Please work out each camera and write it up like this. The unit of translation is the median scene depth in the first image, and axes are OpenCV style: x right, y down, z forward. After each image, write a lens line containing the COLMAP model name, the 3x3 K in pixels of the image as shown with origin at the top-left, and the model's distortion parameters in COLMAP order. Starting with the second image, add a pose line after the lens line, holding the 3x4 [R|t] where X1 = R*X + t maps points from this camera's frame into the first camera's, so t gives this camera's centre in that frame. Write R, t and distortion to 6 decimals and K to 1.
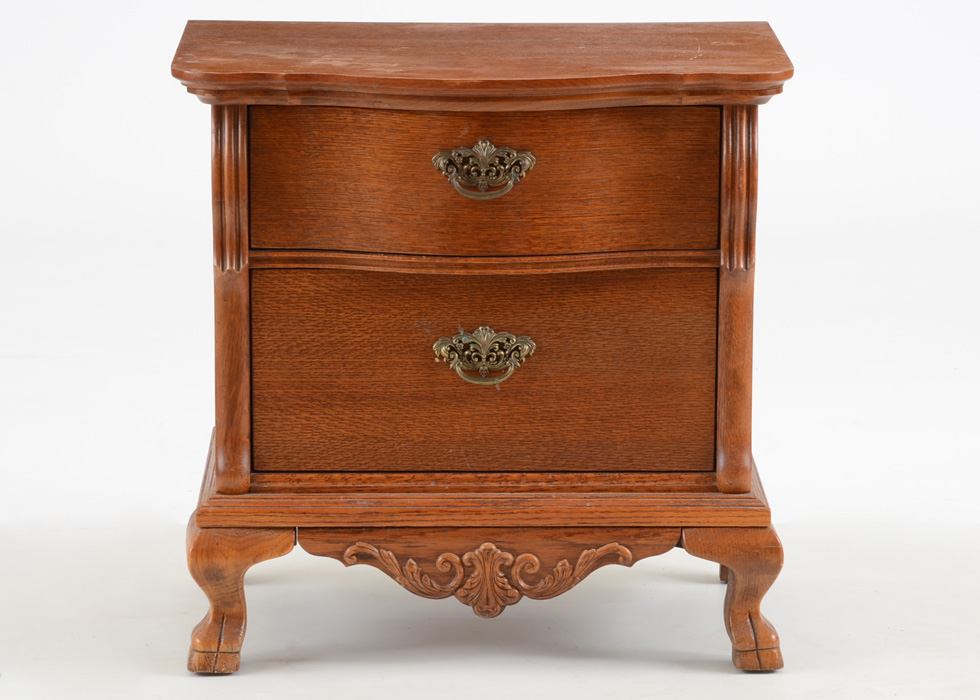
lens RADIAL K [[3822.4, 0, 498.6], [0, 3822.4, 371.2], [0, 0, 1]] dist [0.679577, 0.000000]
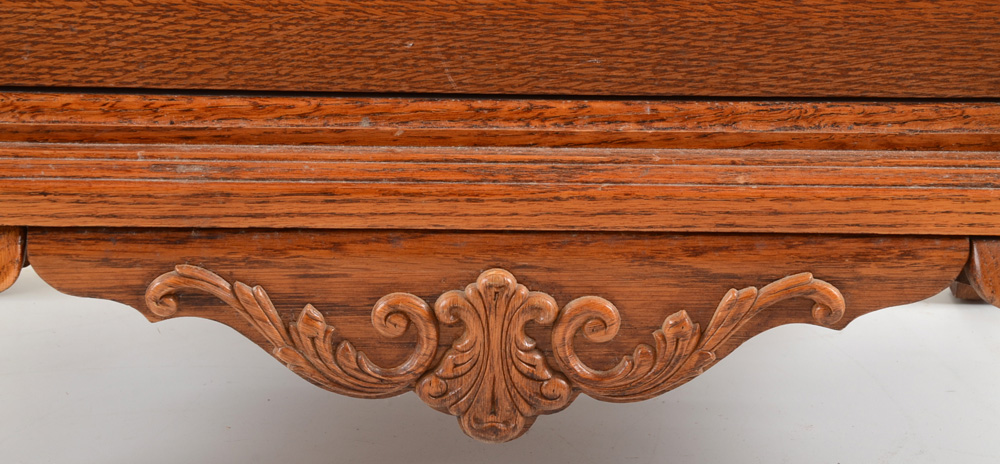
lens RADIAL K [[2729.1, 0, 499.7], [0, 2729.1, 180.1], [0, 0, 1]] dist [0.611712, 0.000000]
pose [[0.999829, 0.012216, 0.013895, -0.006679], [-0.013383, 0.996096, 0.087260, 0.009443], [-0.012775, -0.087431, 0.996089, 0.705305]]
